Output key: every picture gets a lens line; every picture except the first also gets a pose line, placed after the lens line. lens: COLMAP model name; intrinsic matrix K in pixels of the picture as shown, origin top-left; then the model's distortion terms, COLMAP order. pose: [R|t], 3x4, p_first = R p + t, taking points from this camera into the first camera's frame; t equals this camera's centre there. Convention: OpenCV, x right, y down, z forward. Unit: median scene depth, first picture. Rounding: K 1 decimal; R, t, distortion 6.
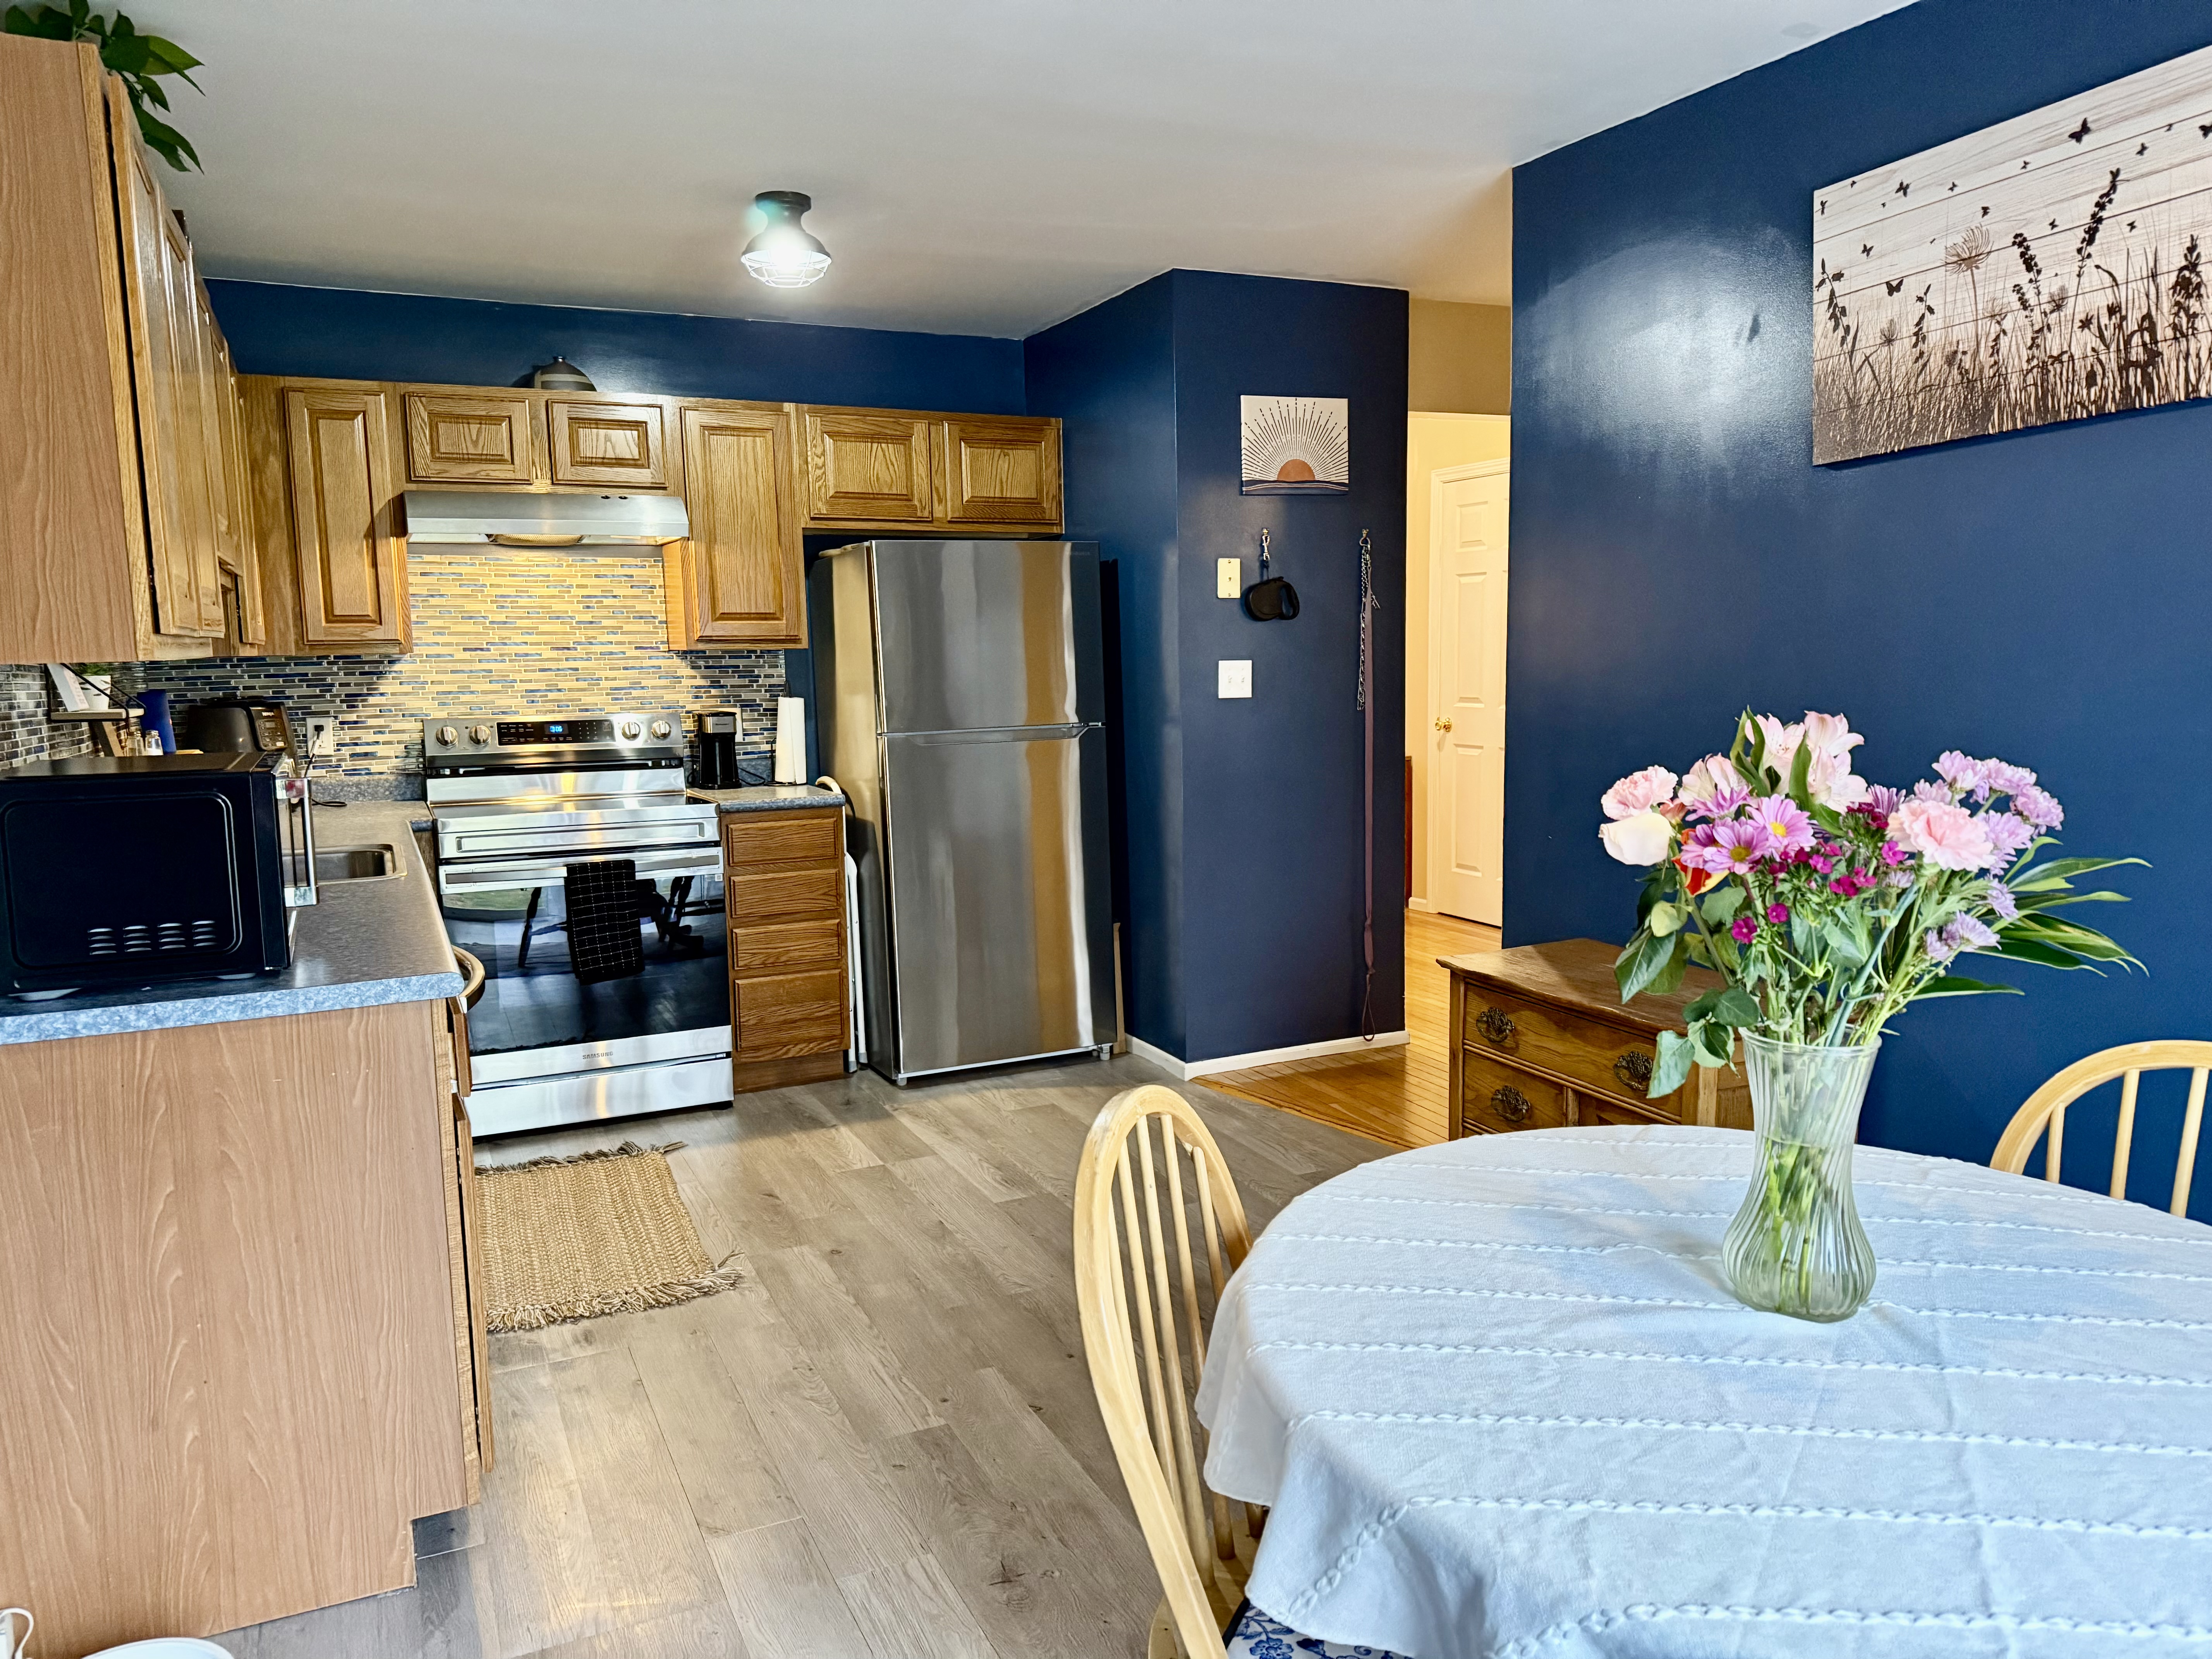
lens RADIAL K [[1566.0, 0, 1103.0], [0, 1566.0, 826.2], [0, 0, 1]] dist [0.043396, -0.053679]
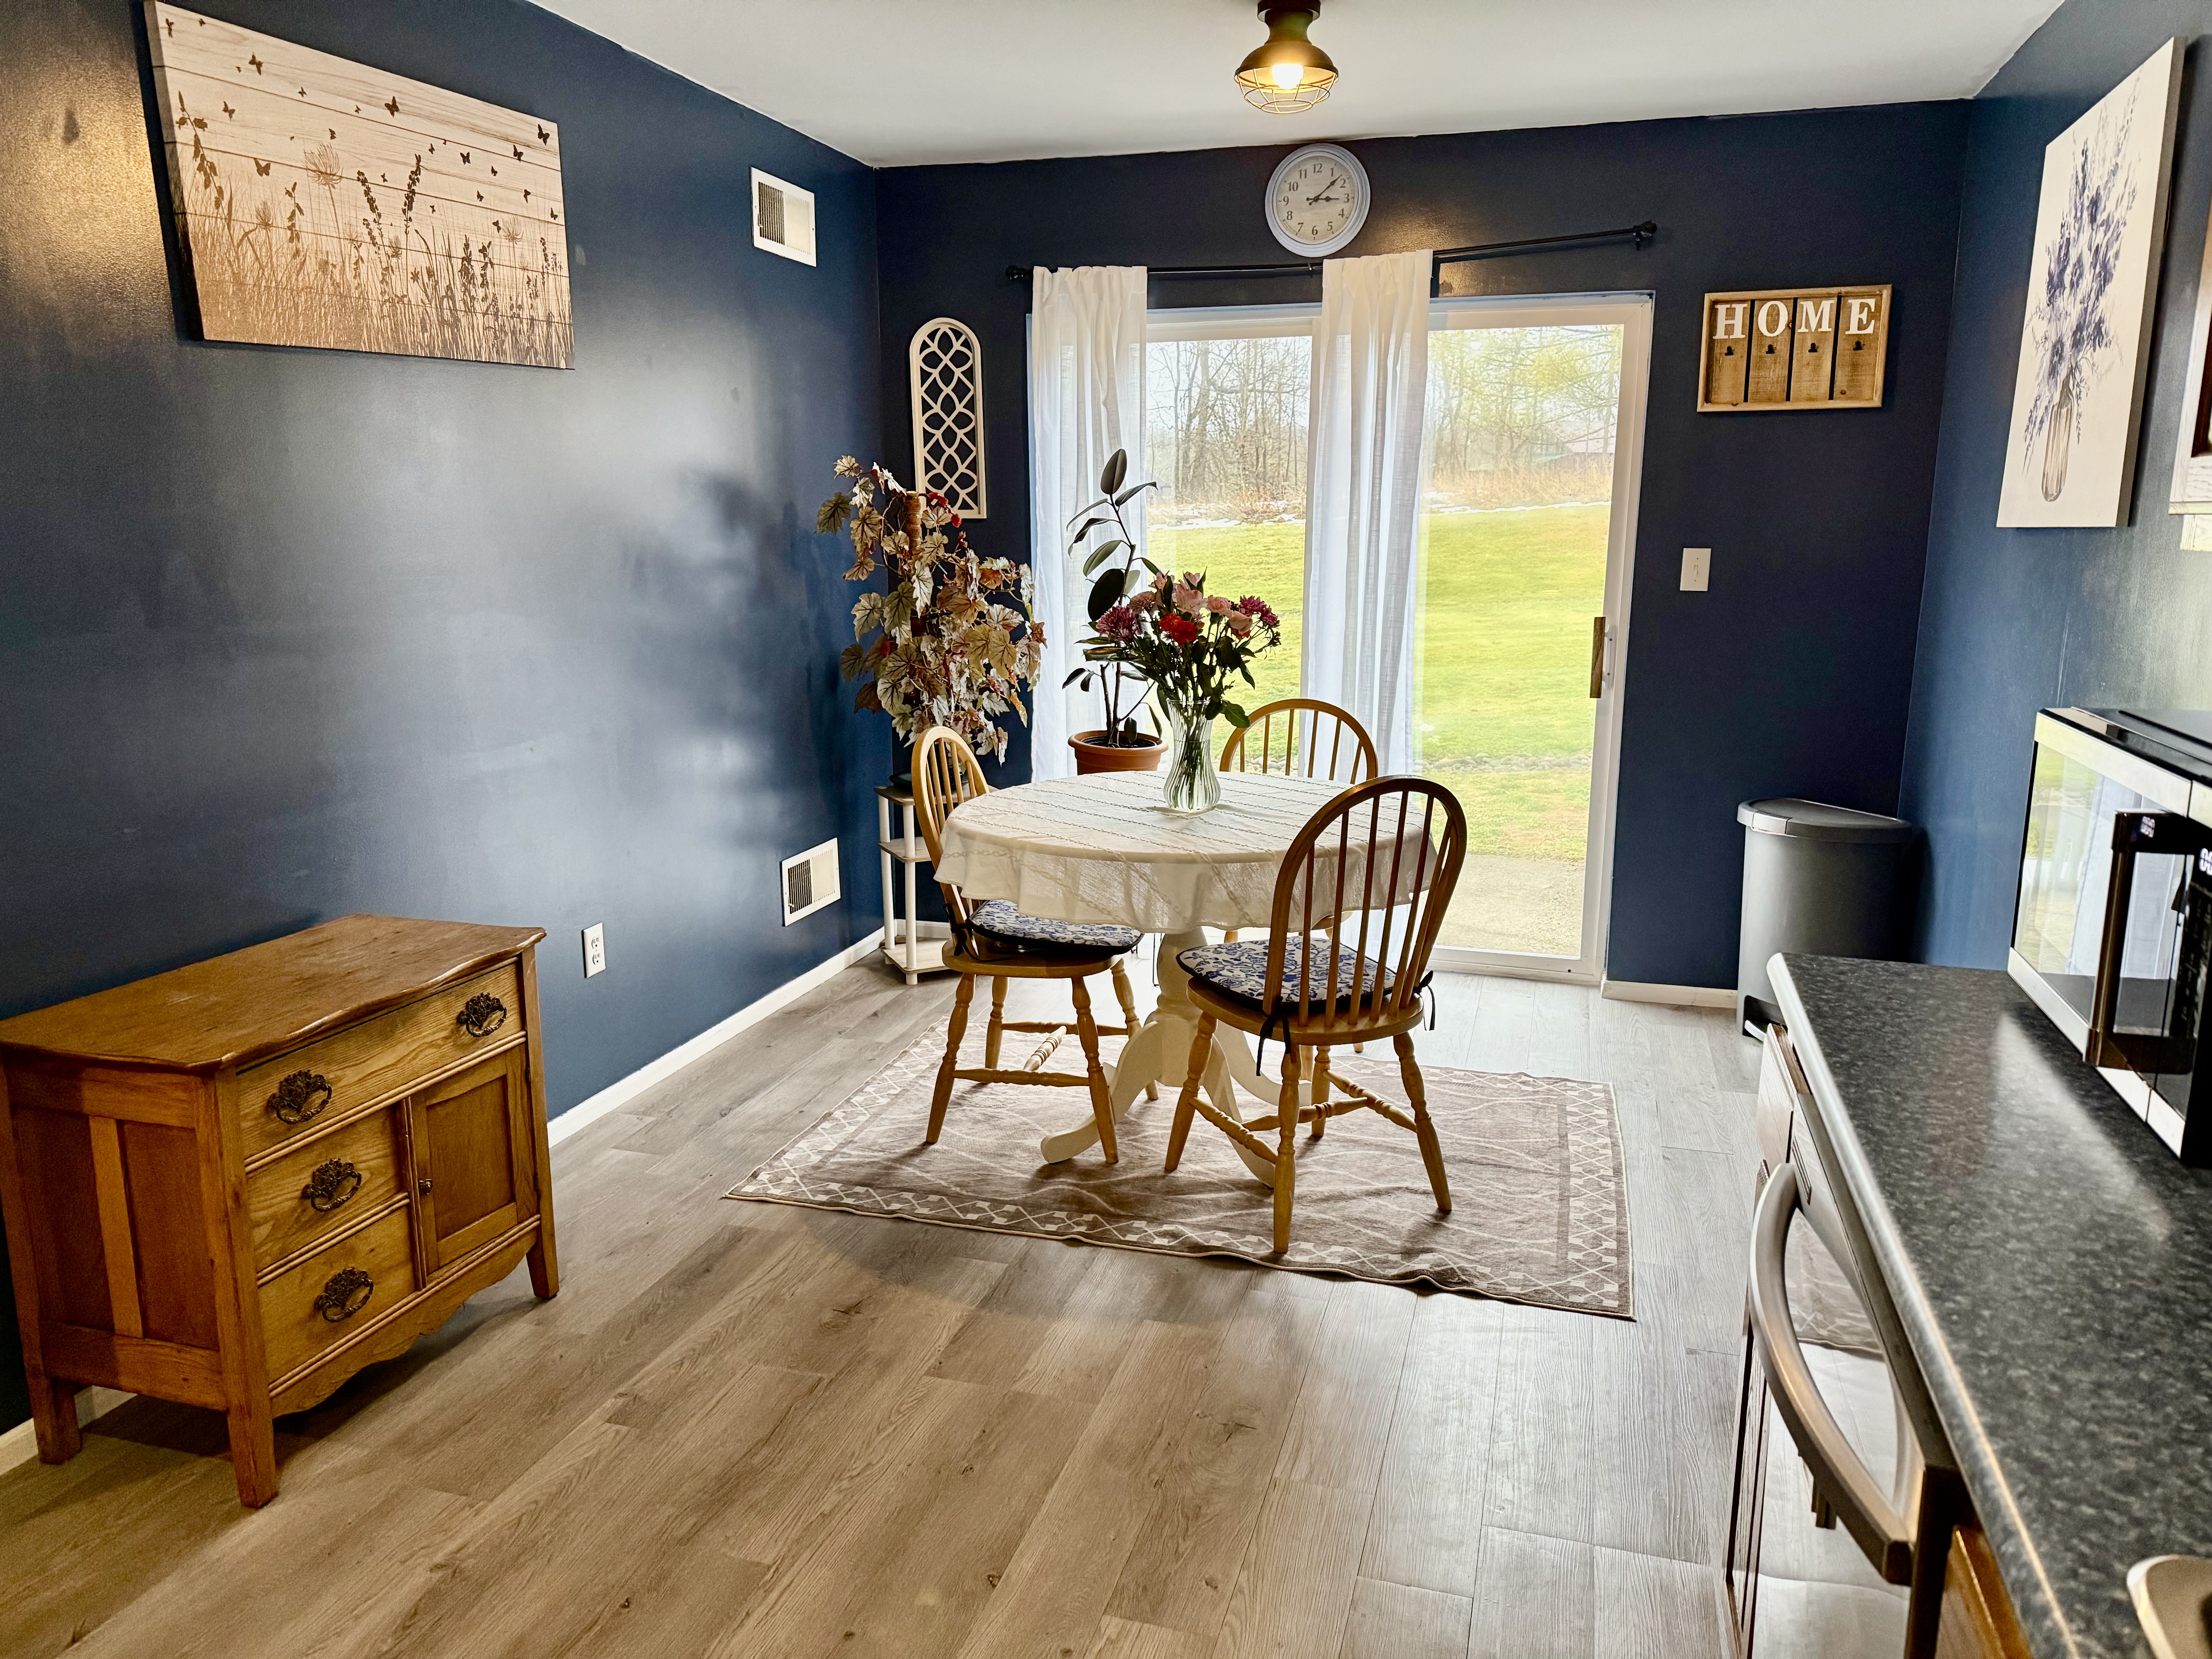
lens RADIAL K [[1566.0, 0, 1113.6], [0, 1566.0, 835.6], [0, 0, 1]] dist [0.043396, -0.053679]
pose [[-0.747583, -0.109344, 0.655105, -0.591275], [0.095224, 0.958519, 0.268653, -0.175411], [-0.657306, 0.263222, -0.706160, 1.553011]]
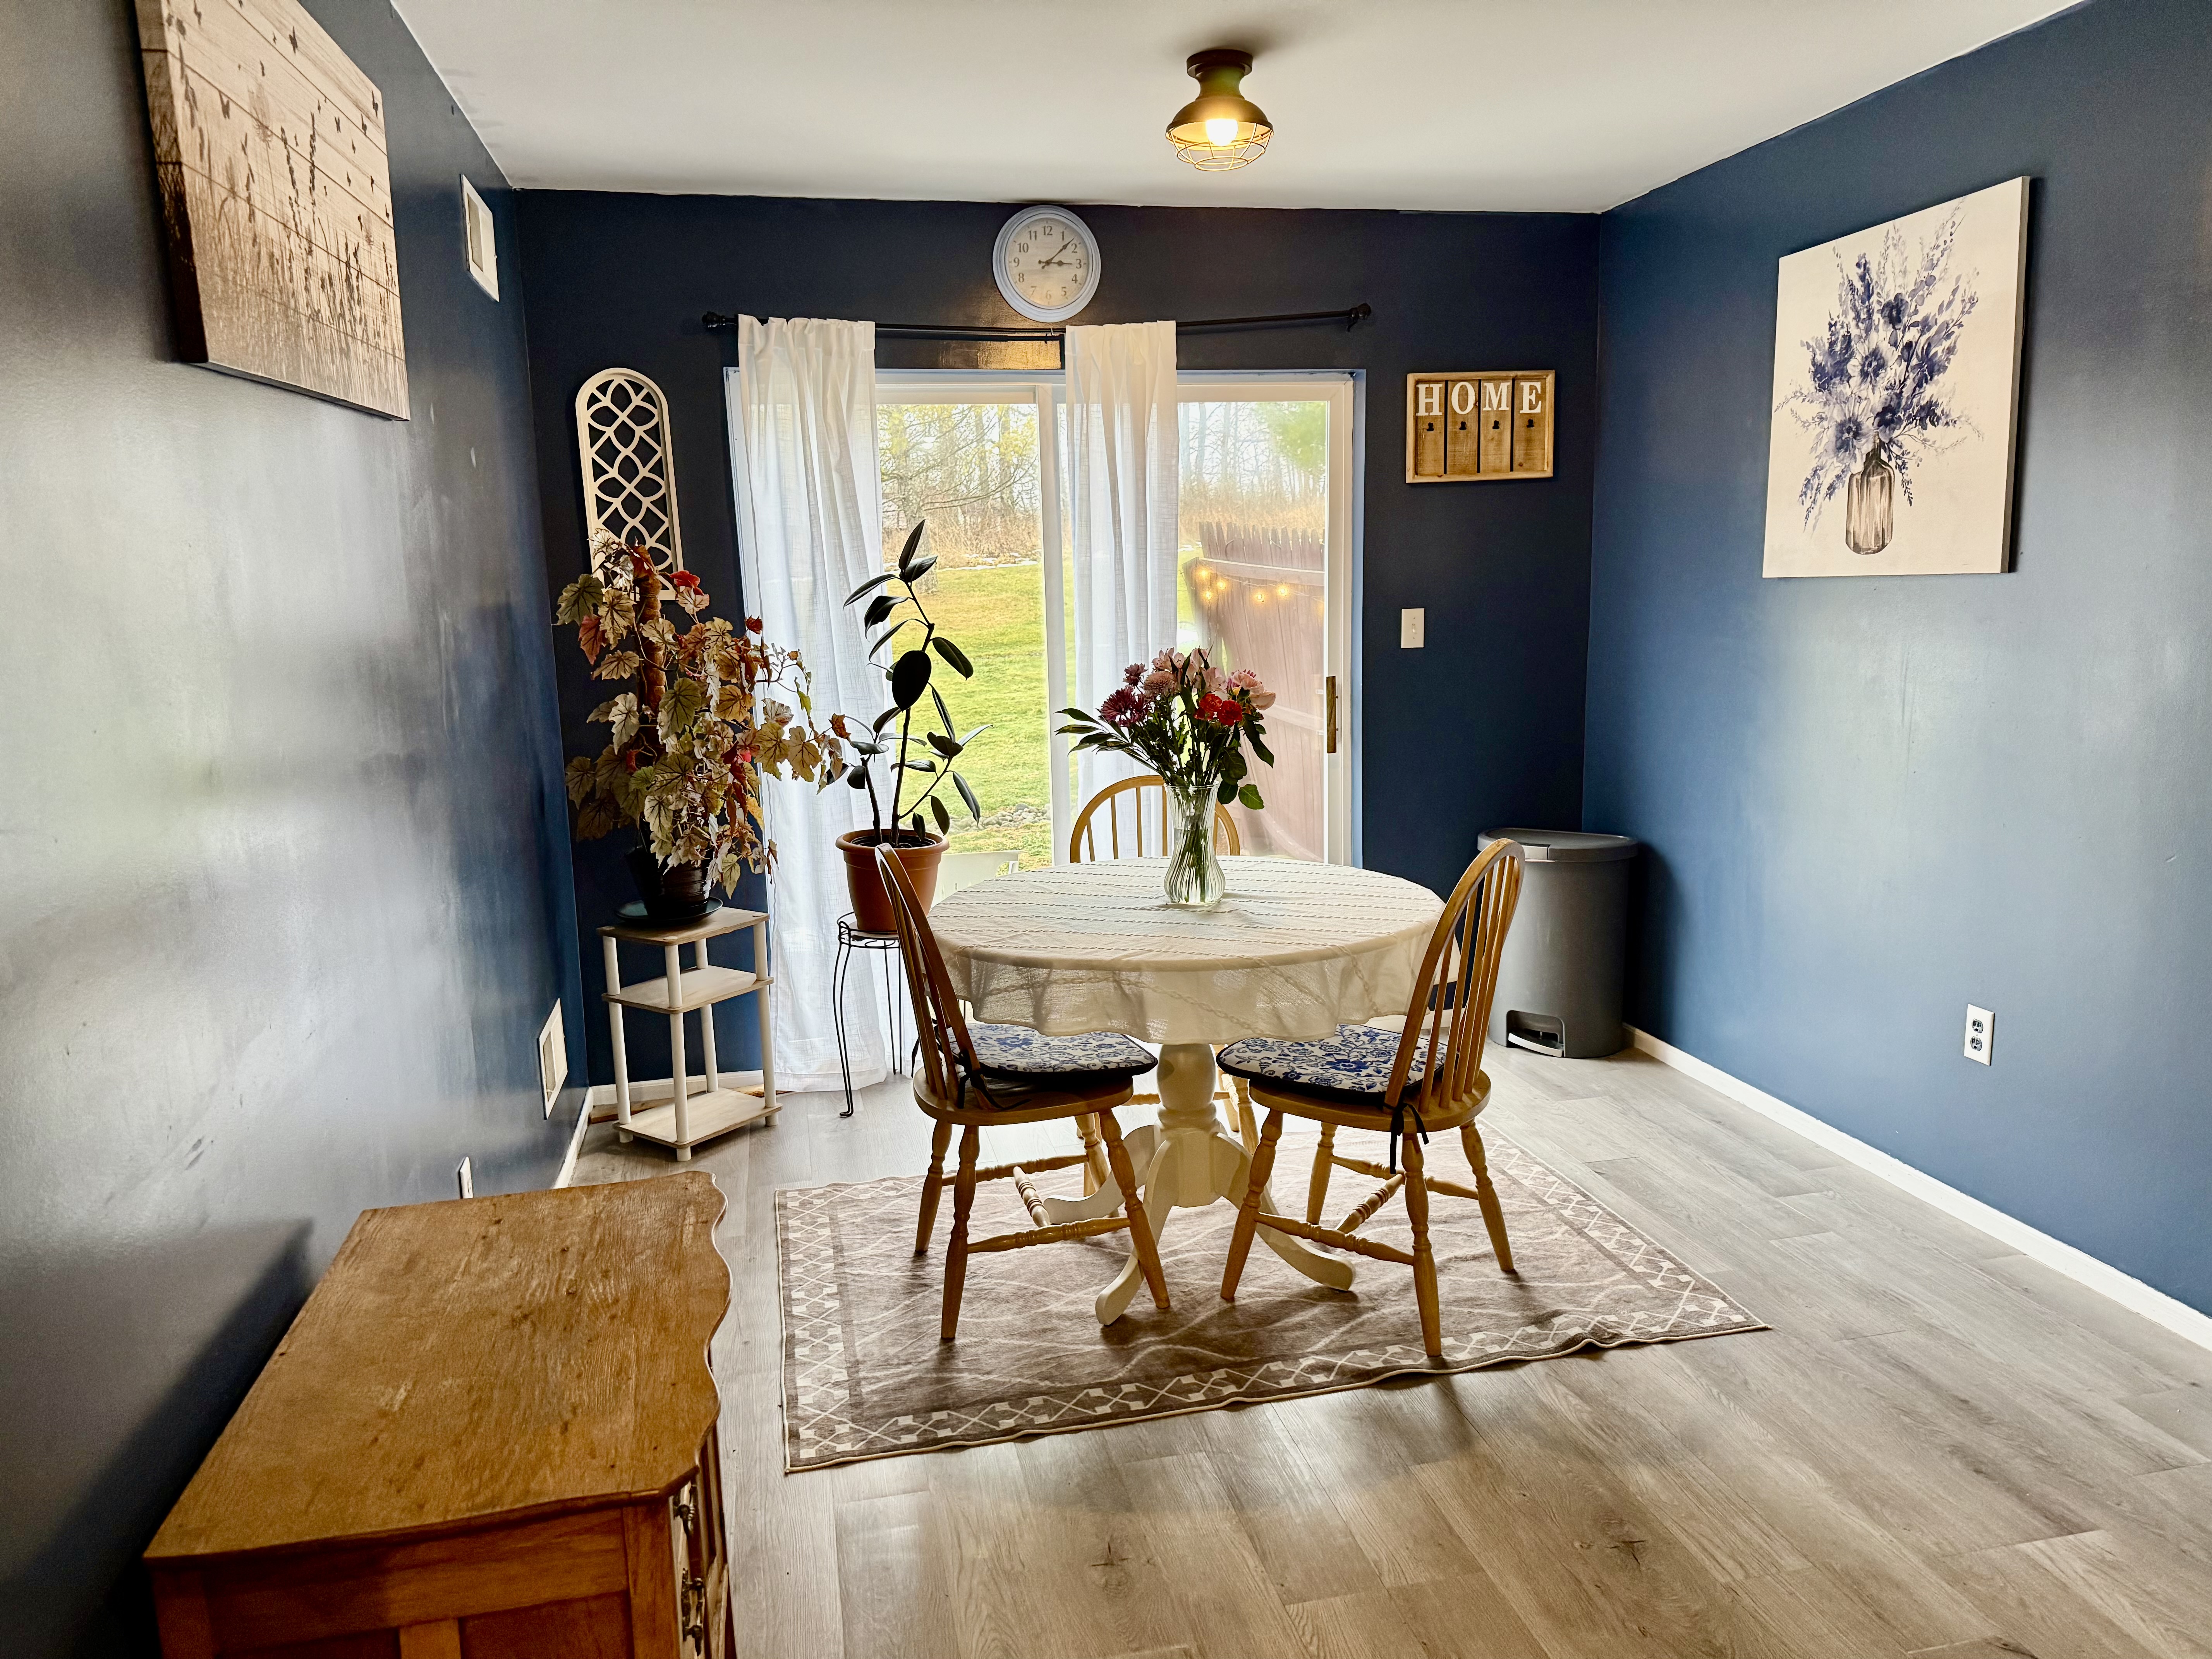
lens RADIAL K [[1566.0, 0, 1105.0], [0, 1566.0, 826.8], [0, 0, 1]] dist [0.043396, -0.053679]
pose [[-0.974543, 0.016257, 0.223609, 0.001429], [0.076587, 0.961510, 0.263881, -0.216890], [-0.210712, 0.274289, -0.938278, 1.706328]]
